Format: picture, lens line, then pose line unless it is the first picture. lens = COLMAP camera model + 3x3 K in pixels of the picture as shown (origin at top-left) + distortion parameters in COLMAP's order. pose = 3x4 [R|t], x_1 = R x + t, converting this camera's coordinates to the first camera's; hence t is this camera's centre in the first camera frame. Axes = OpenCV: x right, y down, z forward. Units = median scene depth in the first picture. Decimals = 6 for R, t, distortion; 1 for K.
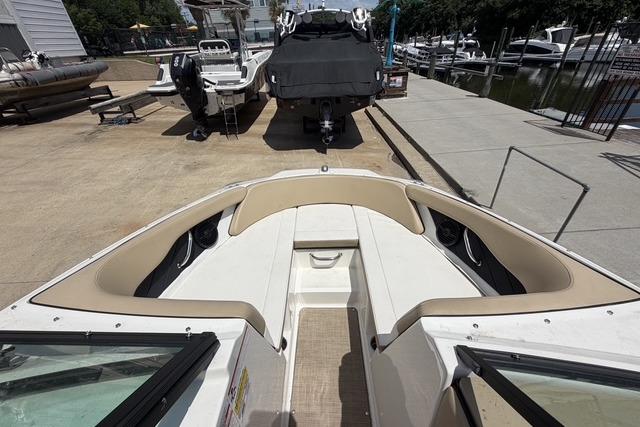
lens RADIAL K [[255.2, 0, 319.2], [0, 255.2, 213.5], [0, 0, 1]] dist [-0.000854, 0.000124]
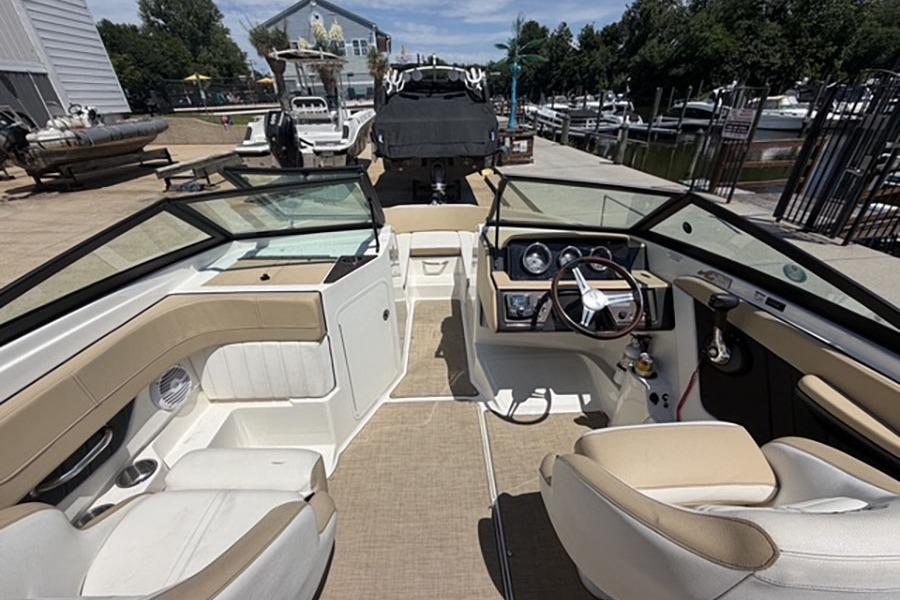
lens RADIAL K [[358.9, 0, 447.5], [0, 358.9, 299.8], [0, 0, 1]] dist [-0.000854, 0.000124]
pose [[0.999098, -0.006931, 0.041896, 0.002896], [0.010482, 0.996313, -0.085149, 0.119295], [-0.041151, 0.085511, 0.995487, -0.180356]]
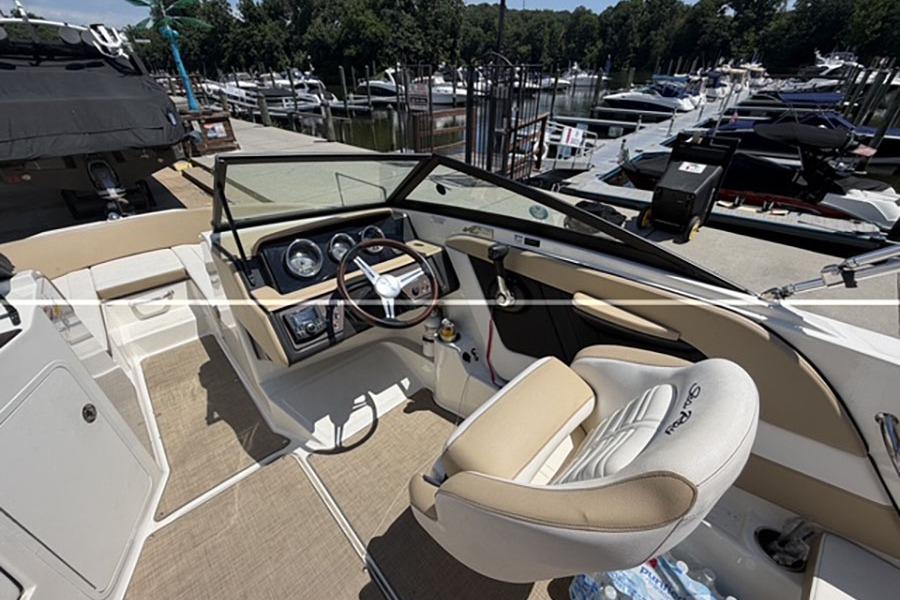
lens RADIAL K [[358.9, 0, 447.7], [0, 358.9, 300.4], [0, 0, 1]] dist [-0.000854, 0.000124]
pose [[0.725178, -0.339840, 0.598854, 0.005702], [0.366420, 0.926808, 0.082235, 0.106639], [-0.582970, 0.159798, 0.796625, -0.144320]]
